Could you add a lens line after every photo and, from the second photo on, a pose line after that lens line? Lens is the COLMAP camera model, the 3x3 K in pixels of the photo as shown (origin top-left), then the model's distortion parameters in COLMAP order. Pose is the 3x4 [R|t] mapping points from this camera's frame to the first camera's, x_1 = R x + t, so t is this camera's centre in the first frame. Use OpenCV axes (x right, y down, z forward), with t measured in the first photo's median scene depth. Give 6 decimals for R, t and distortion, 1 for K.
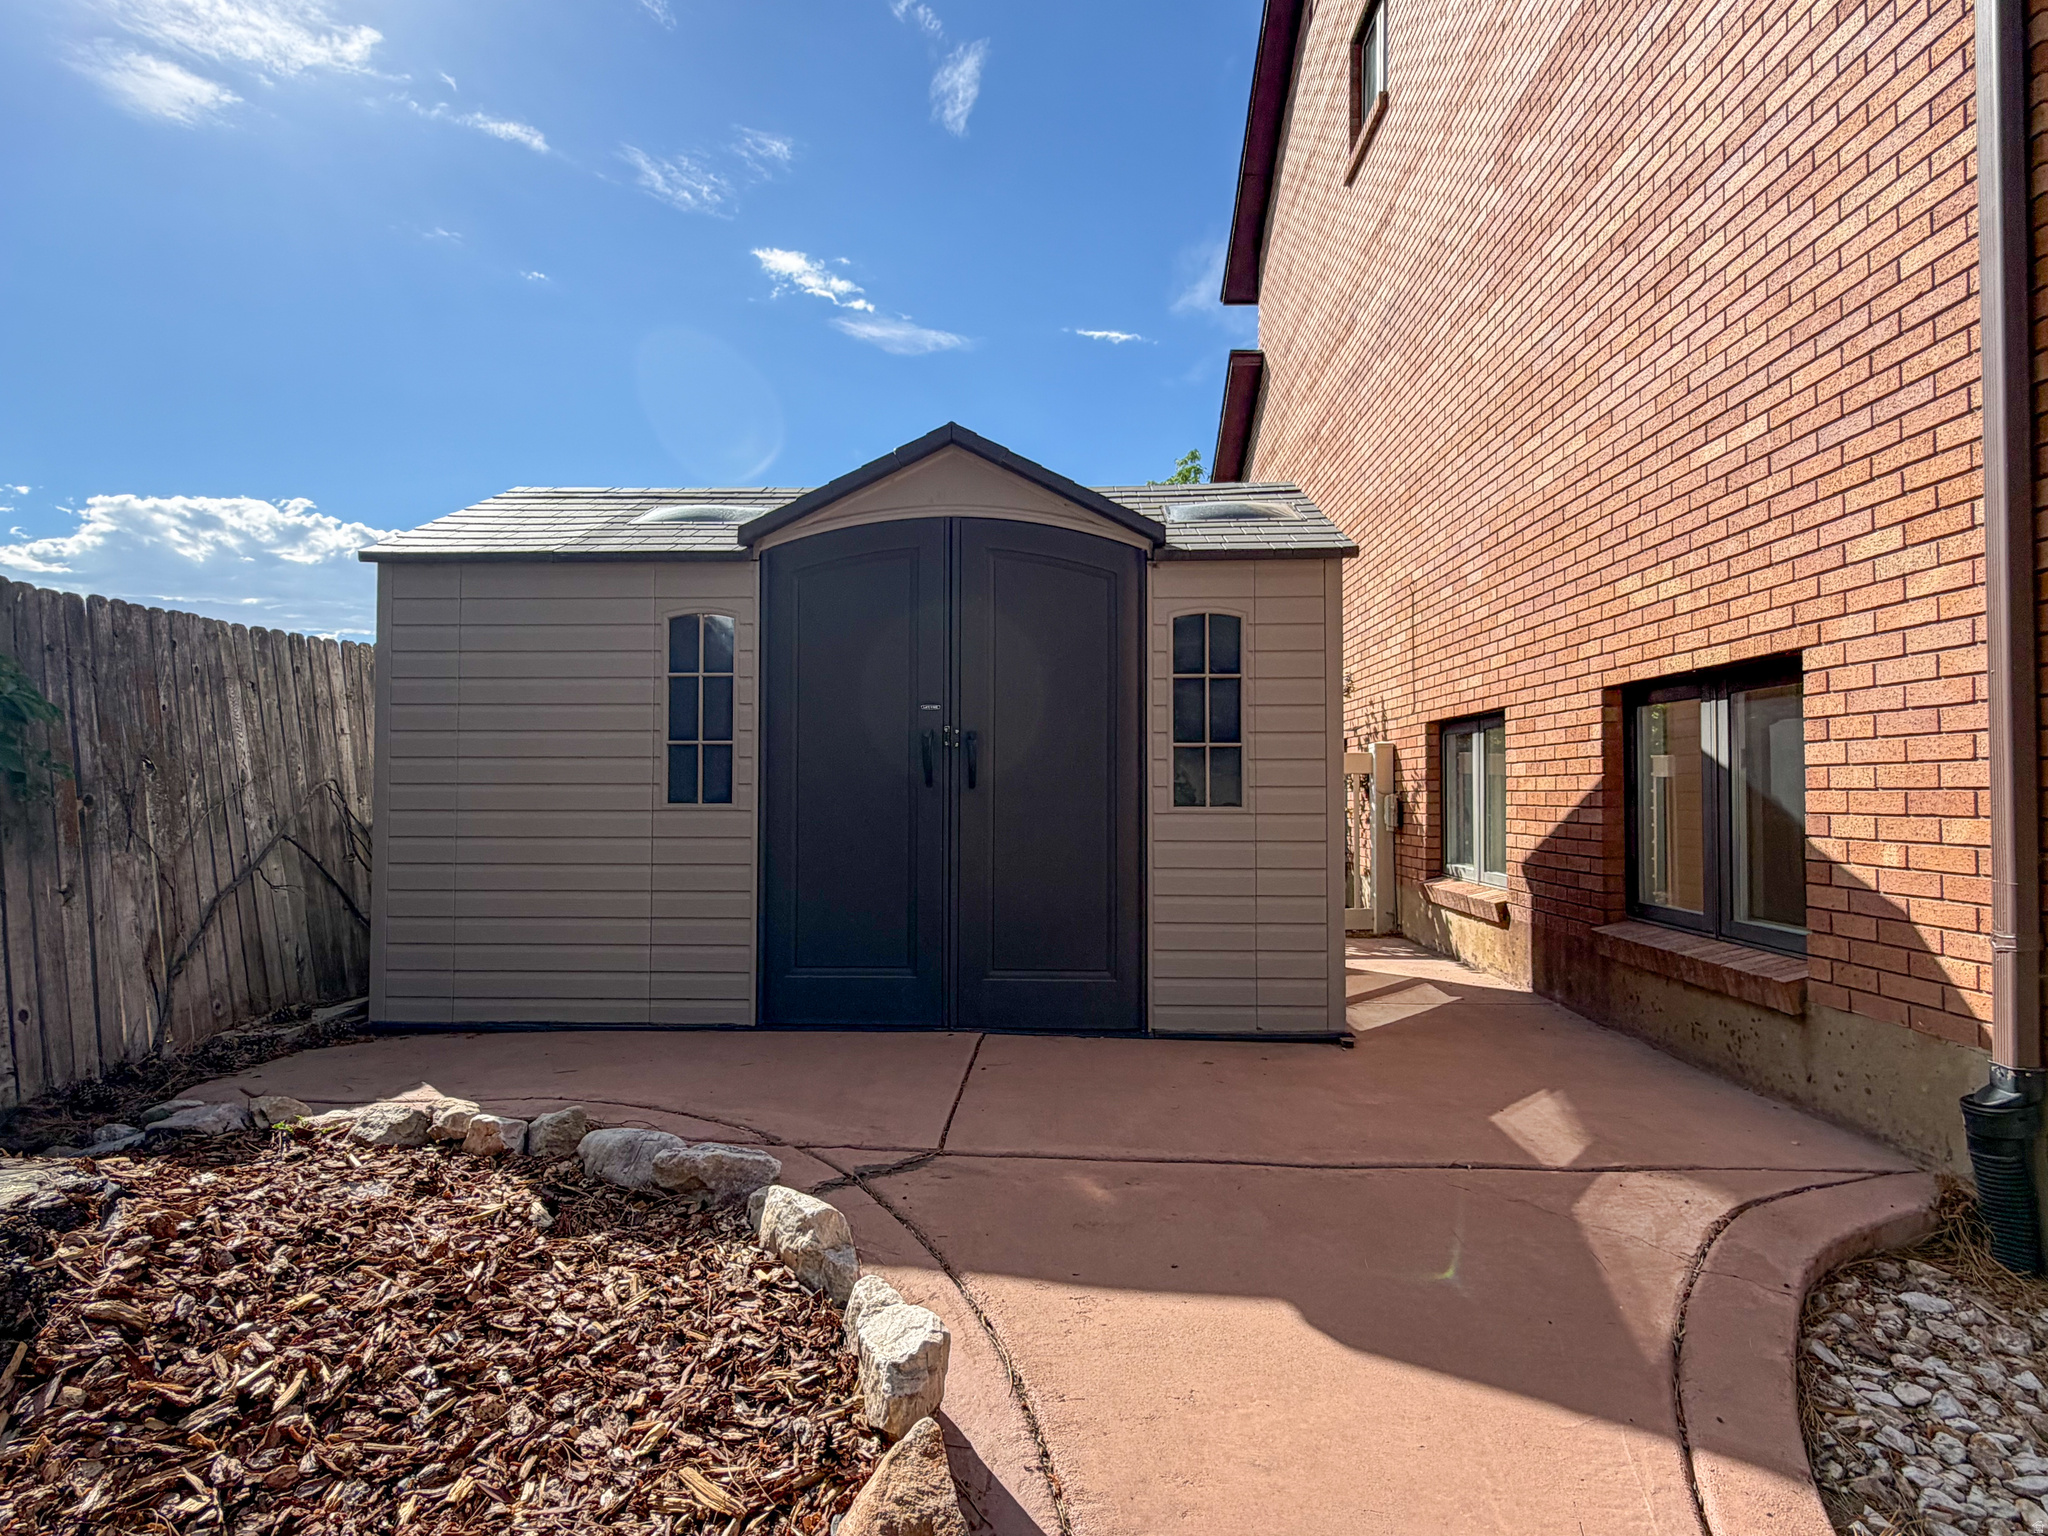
lens RADIAL K [[1073.3, 0, 1023.7], [0, 1073.3, 773.1], [0, 0, 1]] dist [-0.000606, -0.000020]
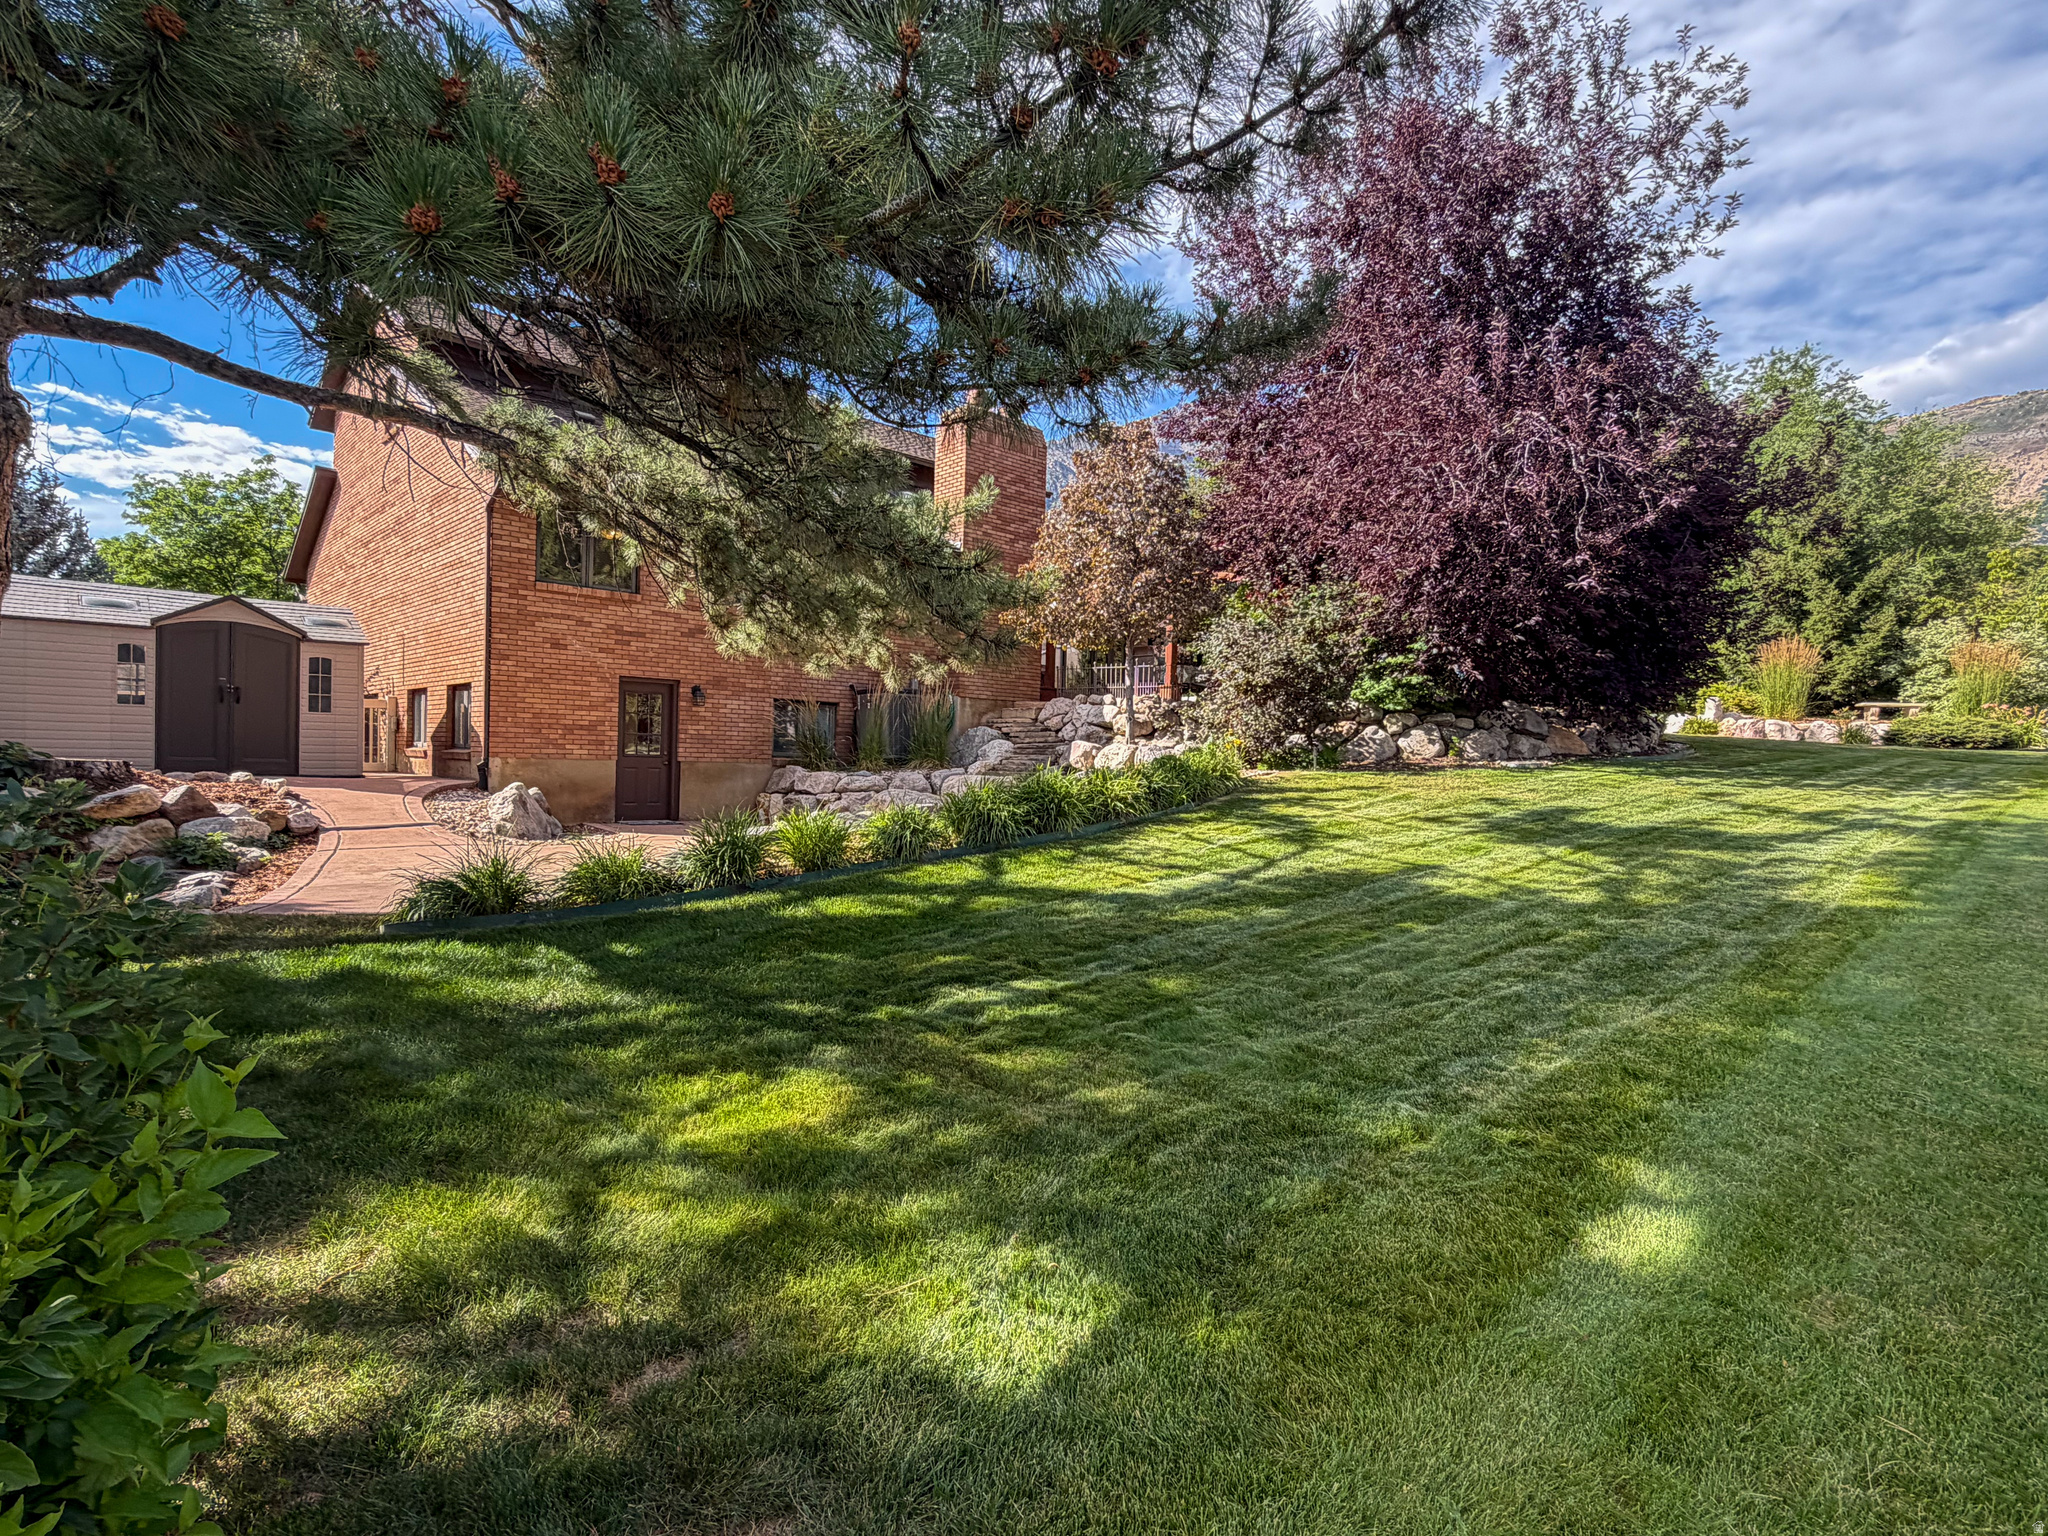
lens RADIAL K [[1079.8, 0, 1020.1], [0, 1079.8, 769.9], [0, 0, 1]] dist [-0.000245, -0.000544]
pose [[0.701306, 0.006100, 0.712834, -0.586595], [-0.032811, 0.999180, 0.023730, 0.048517], [-0.712104, -0.040031, 0.700931, -2.480224]]
